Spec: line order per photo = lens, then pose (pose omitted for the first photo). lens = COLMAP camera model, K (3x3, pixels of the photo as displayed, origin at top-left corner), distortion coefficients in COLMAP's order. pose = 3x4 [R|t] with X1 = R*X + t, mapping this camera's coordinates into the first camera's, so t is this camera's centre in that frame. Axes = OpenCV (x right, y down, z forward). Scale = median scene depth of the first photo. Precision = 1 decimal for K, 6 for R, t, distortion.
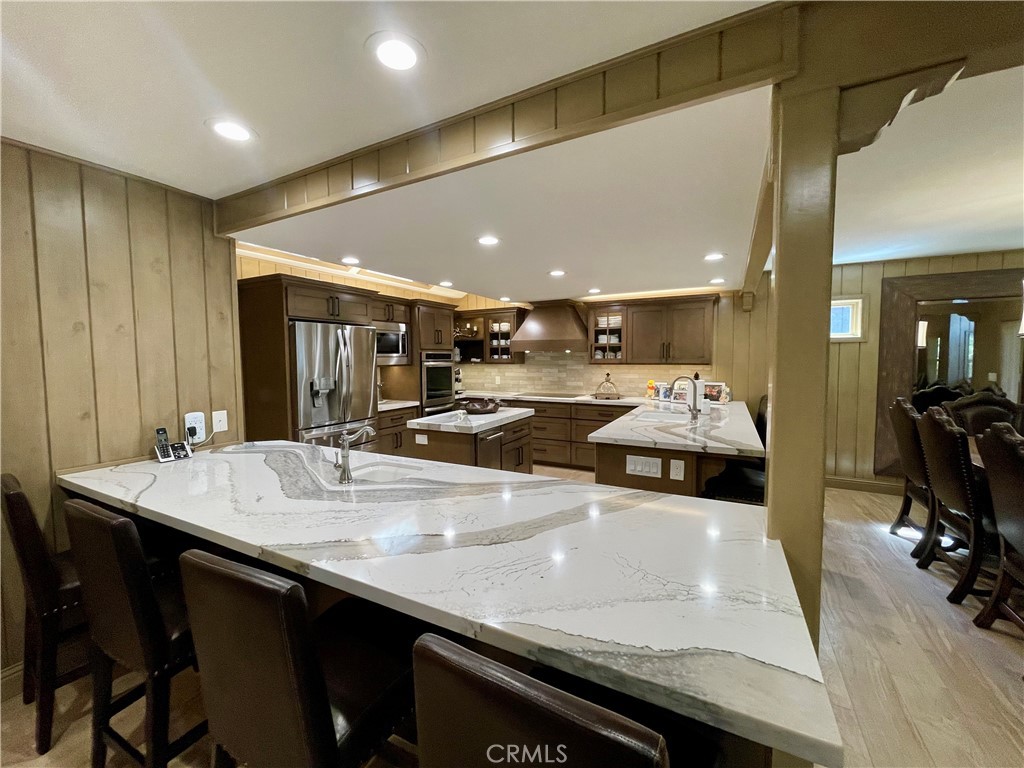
lens RADIAL K [[412.8, 0, 510.1], [0, 412.8, 379.2], [0, 0, 1]] dist [-0.008556, 0.002309]
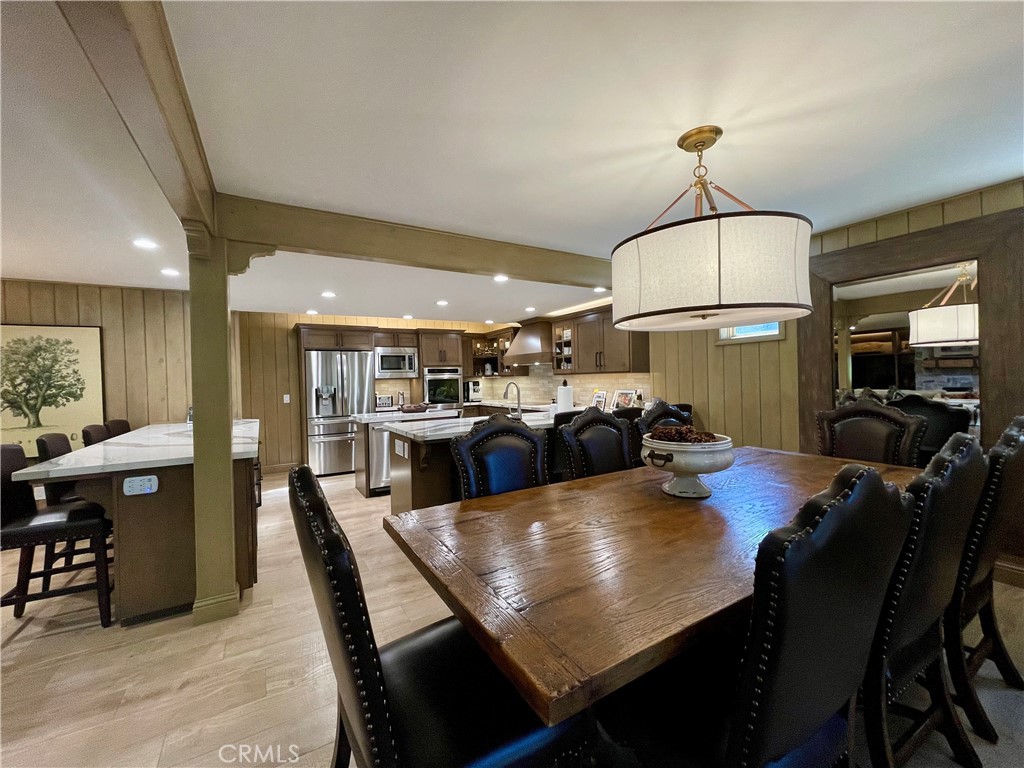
lens RADIAL K [[412.8, 0, 506.8], [0, 412.8, 381.8], [0, 0, 1]] dist [-0.008556, 0.002309]
pose [[0.857210, -0.011776, -0.514832, 0.834152], [-0.007467, 0.999349, -0.035291, 0.027147], [0.514912, 0.034096, 0.856565, 0.016563]]
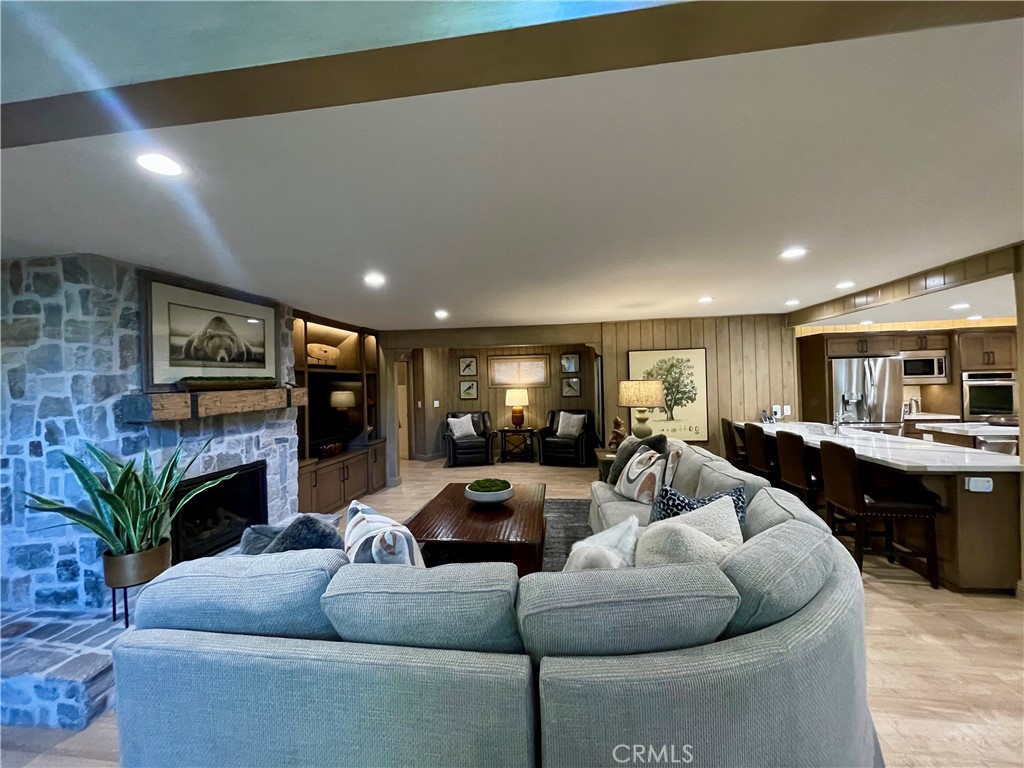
lens RADIAL K [[412.8, 0, 503.1], [0, 412.8, 380.1], [0, 0, 1]] dist [-0.008556, 0.002309]
pose [[0.340710, -0.003157, -0.940163, 0.516382], [-0.028152, 0.999512, -0.013559, 0.007285], [0.939747, 0.031088, 0.340455, -0.722219]]
